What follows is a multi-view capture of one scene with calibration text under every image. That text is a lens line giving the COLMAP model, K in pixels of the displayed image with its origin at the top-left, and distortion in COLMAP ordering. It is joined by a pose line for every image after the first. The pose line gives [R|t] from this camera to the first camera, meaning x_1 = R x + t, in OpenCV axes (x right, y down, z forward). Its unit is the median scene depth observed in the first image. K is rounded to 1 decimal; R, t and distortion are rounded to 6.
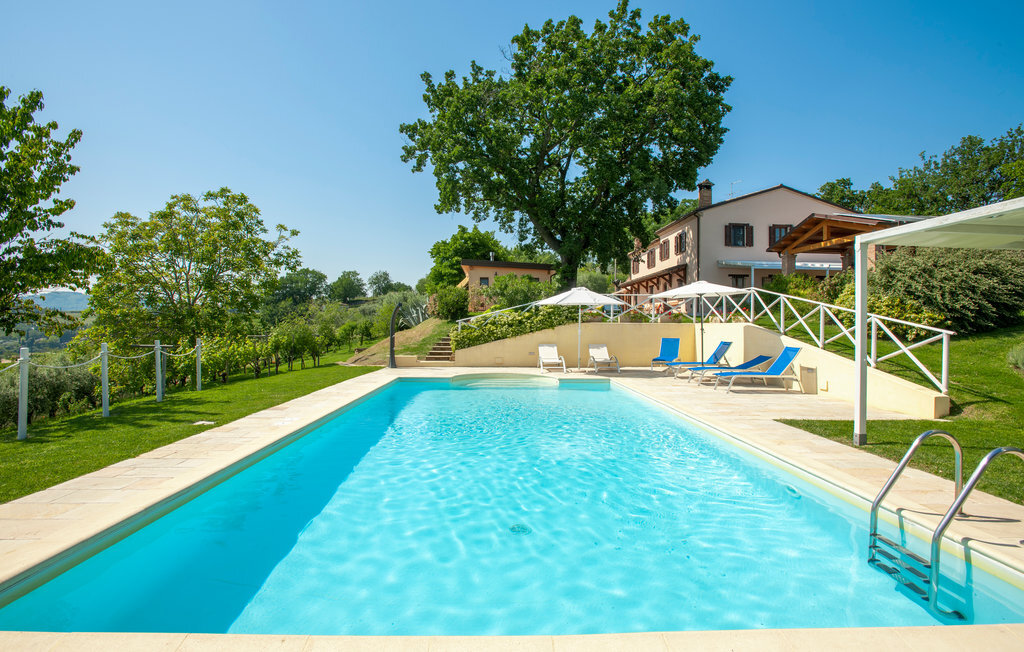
lens RADIAL K [[493.9, 0, 519.5], [0, 493.9, 329.1], [0, 0, 1]] dist [0.004002, -0.000258]
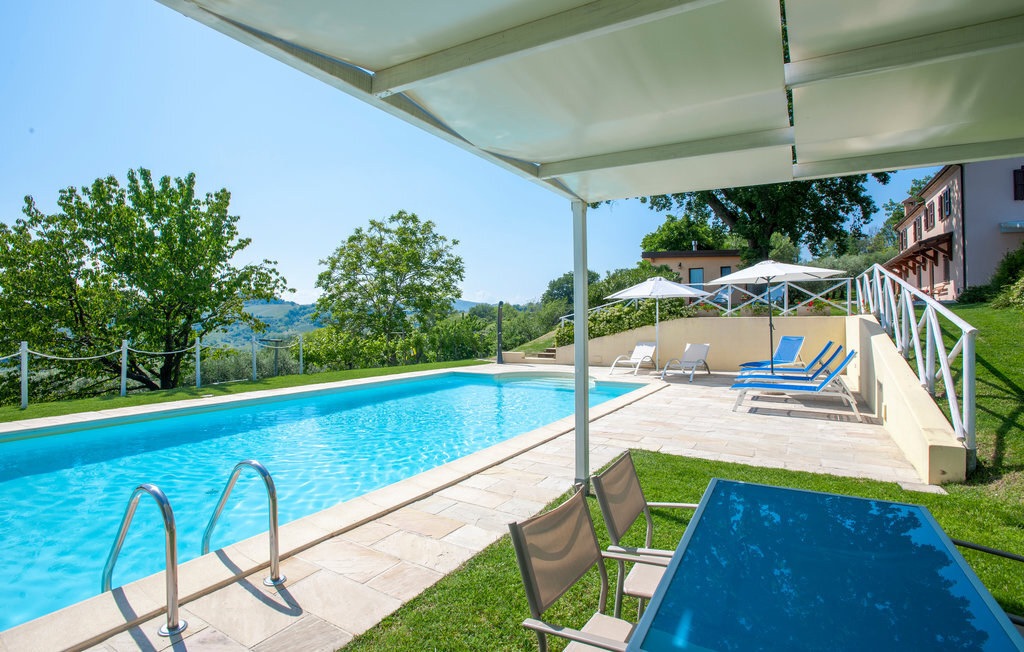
lens RADIAL K [[493.9, 0, 519.8], [0, 493.9, 323.1], [0, 0, 1]] dist [0.004002, -0.000258]
pose [[0.859191, -0.008242, -0.511589, 0.313204], [0.007226, 0.999966, -0.003974, -0.002615], [0.511604, -0.000282, 0.859221, 0.115232]]
